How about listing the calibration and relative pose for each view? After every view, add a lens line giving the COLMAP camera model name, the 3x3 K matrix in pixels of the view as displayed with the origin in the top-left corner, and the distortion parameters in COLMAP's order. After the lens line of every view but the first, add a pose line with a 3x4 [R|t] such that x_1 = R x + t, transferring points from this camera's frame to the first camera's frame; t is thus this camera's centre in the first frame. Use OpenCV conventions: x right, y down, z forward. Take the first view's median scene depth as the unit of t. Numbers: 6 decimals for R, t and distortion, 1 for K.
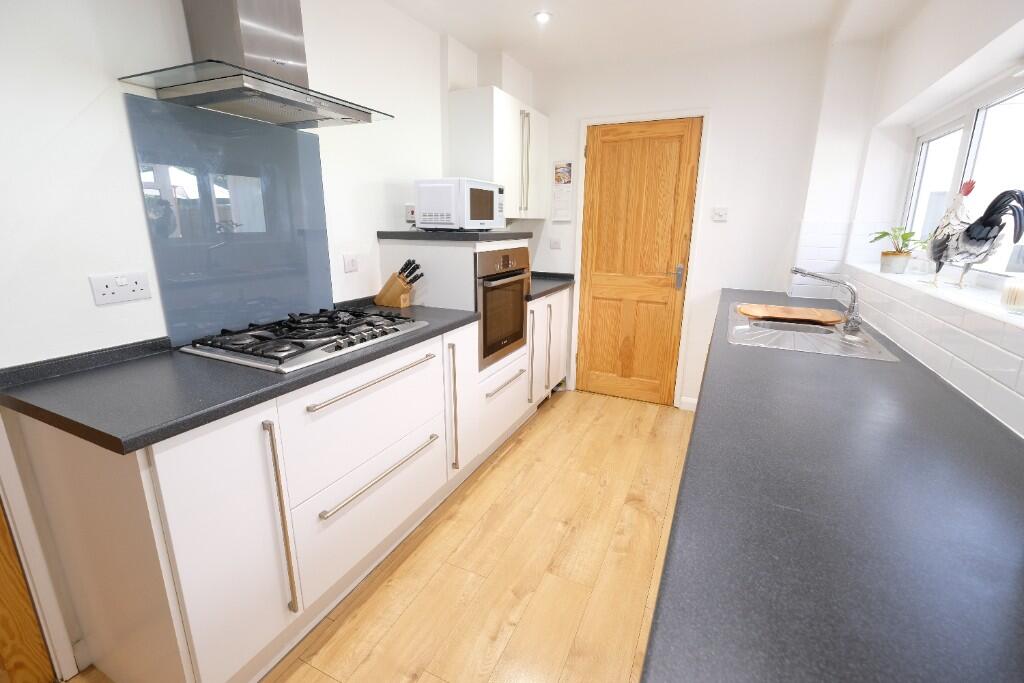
lens RADIAL K [[445.2, 0, 511.1], [0, 445.2, 334.4], [0, 0, 1]] dist [-0.000720, -0.000012]
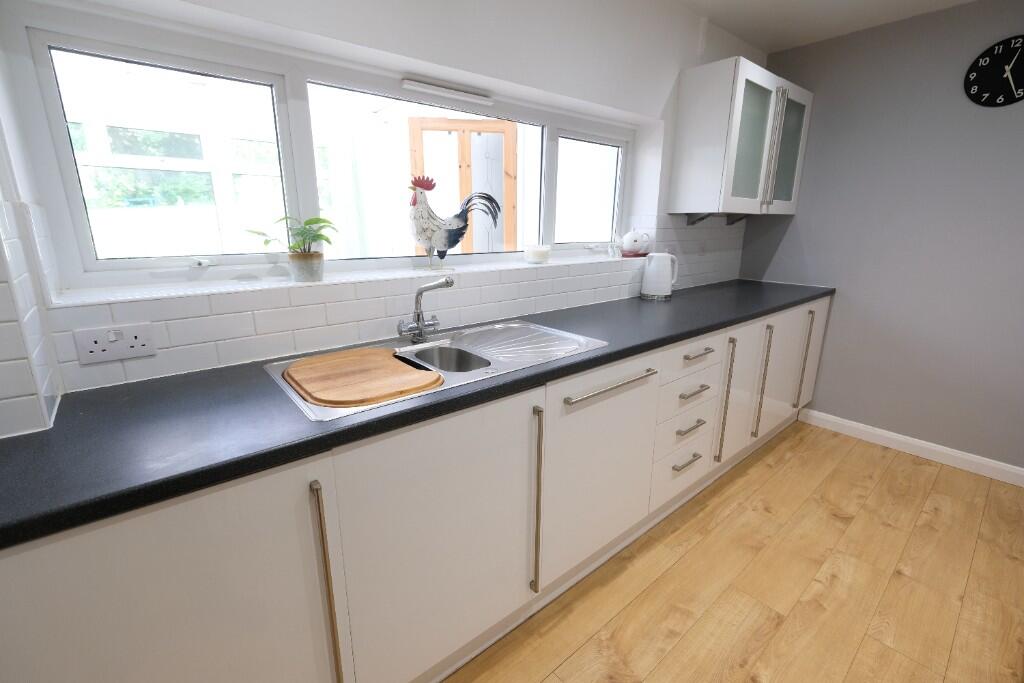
lens RADIAL K [[447.3, 0, 511.5], [0, 447.3, 336.5], [0, 0, 1]] dist [-0.001416, -0.000072]
pose [[-0.911586, -0.109968, 0.396129, 0.222732], [0.092761, 0.883692, 0.458785, -0.321674], [-0.400508, 0.454967, -0.795361, 1.313410]]
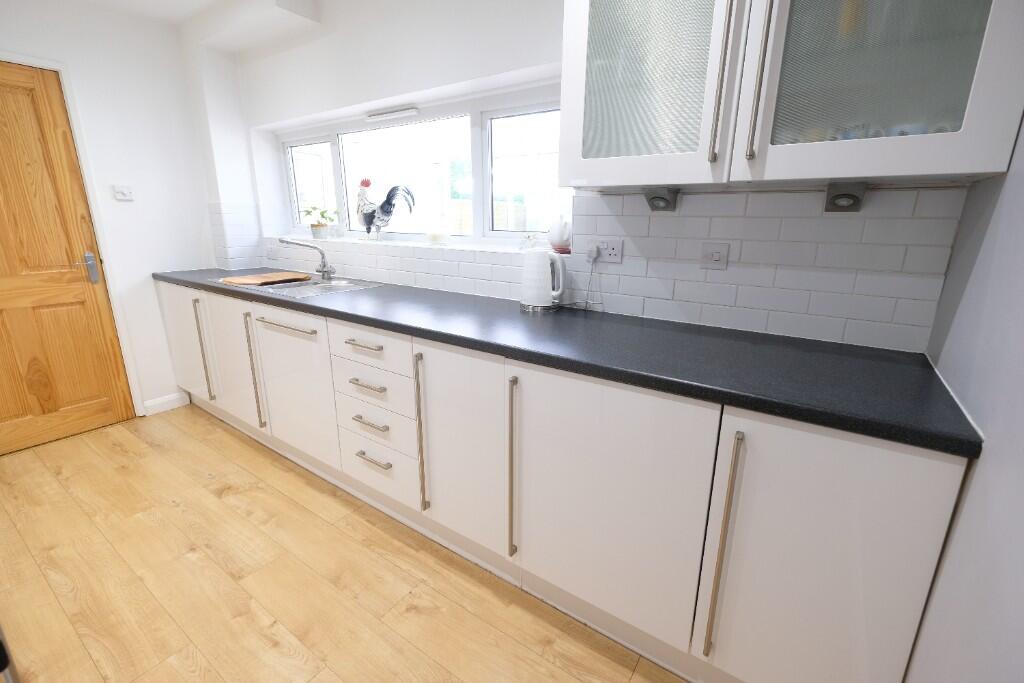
lens RADIAL K [[447.3, 0, 511.5], [0, 447.3, 336.5], [0, 0, 1]] dist [-0.001416, -0.000072]
pose [[0.156362, -0.259941, 0.952881, -0.454561], [0.233387, 0.947151, 0.220080, -0.011053], [-0.959730, 0.187978, 0.208765, 0.139118]]
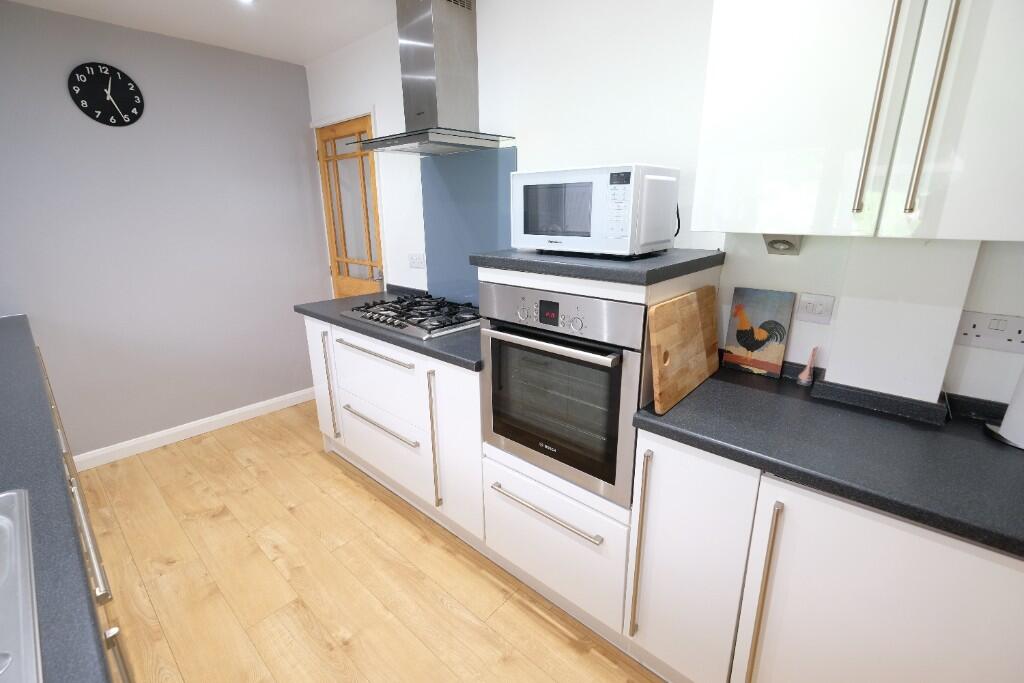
lens RADIAL K [[447.3, 0, 511.5], [0, 447.3, 336.5], [0, 0, 1]] dist [-0.001416, -0.000072]
pose [[-0.280948, 0.260343, -0.923737, 0.553884], [-0.229198, 0.916452, 0.327999, -0.327930], [0.931953, 0.303870, -0.197805, 1.147110]]
